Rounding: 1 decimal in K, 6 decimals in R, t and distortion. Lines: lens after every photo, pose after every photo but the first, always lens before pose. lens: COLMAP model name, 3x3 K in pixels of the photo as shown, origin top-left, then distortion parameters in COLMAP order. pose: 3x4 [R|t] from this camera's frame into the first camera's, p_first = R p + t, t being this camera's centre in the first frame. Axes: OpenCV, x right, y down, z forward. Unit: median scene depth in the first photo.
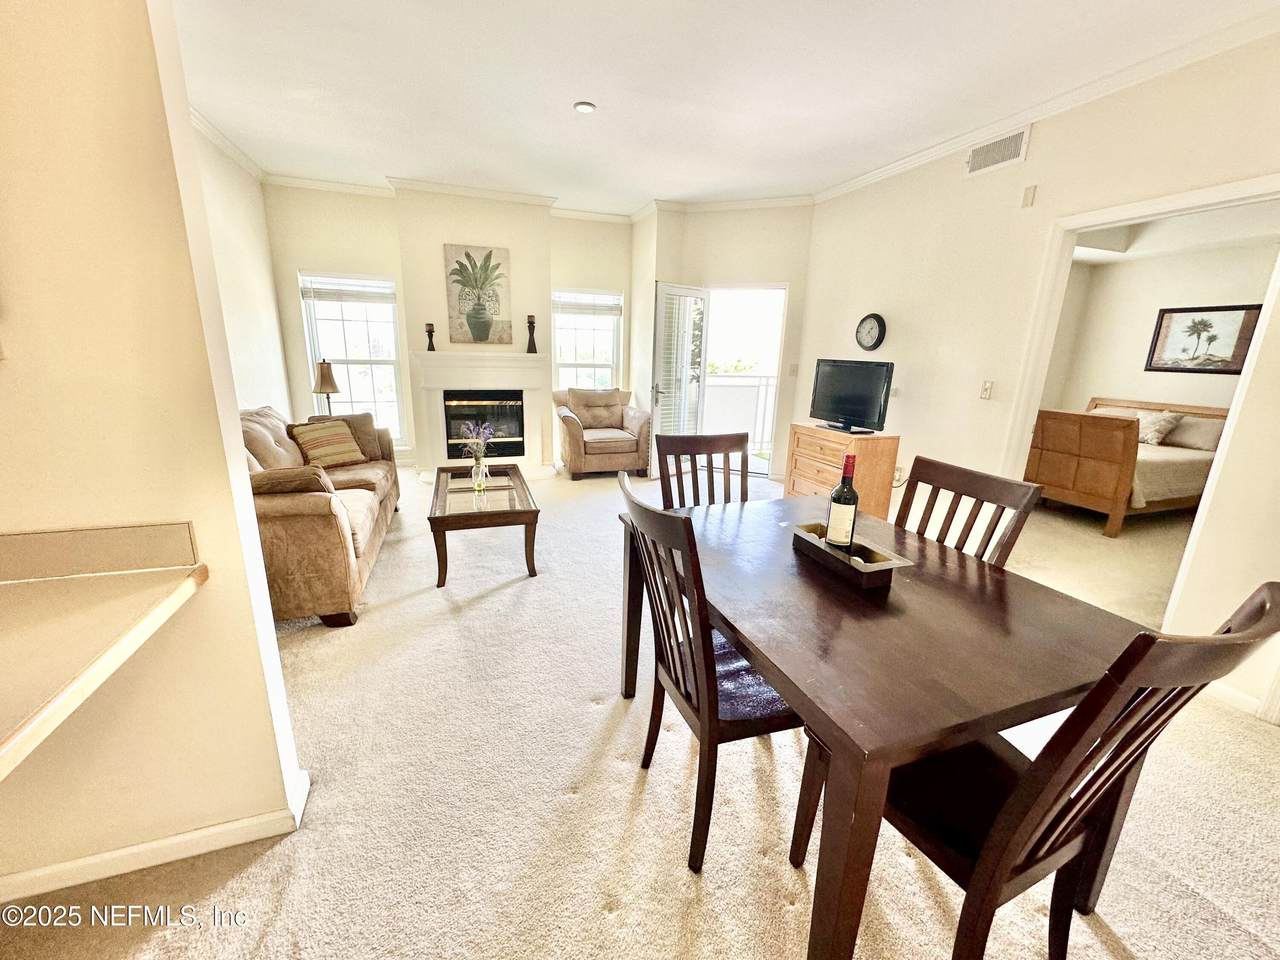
lens RADIAL K [[518.4, 0, 639.9], [0, 518.4, 481.8], [0, 0, 1]] dist [-0.002846, -0.000124]
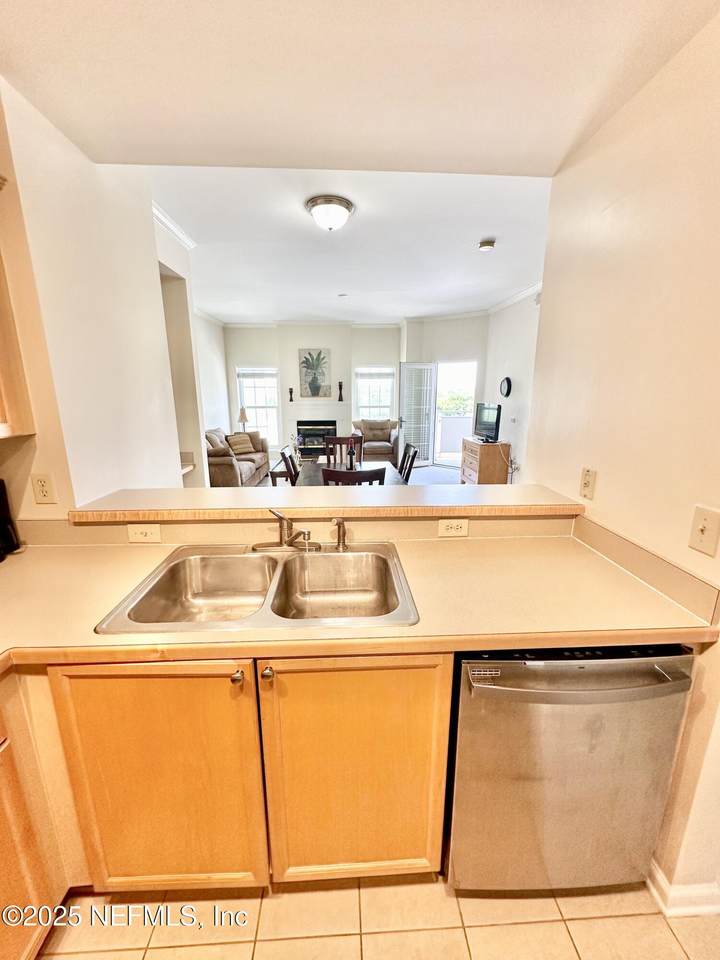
lens RADIAL K [[388.8, 0, 359.0], [0, 388.8, 478.2], [0, 0, 1]] dist [-0.002846, -0.000124]
pose [[0.955500, 0.040182, -0.292242, 0.309606], [-0.047893, 0.998666, -0.019275, 0.064898], [0.291077, 0.032414, 0.956150, -0.370911]]
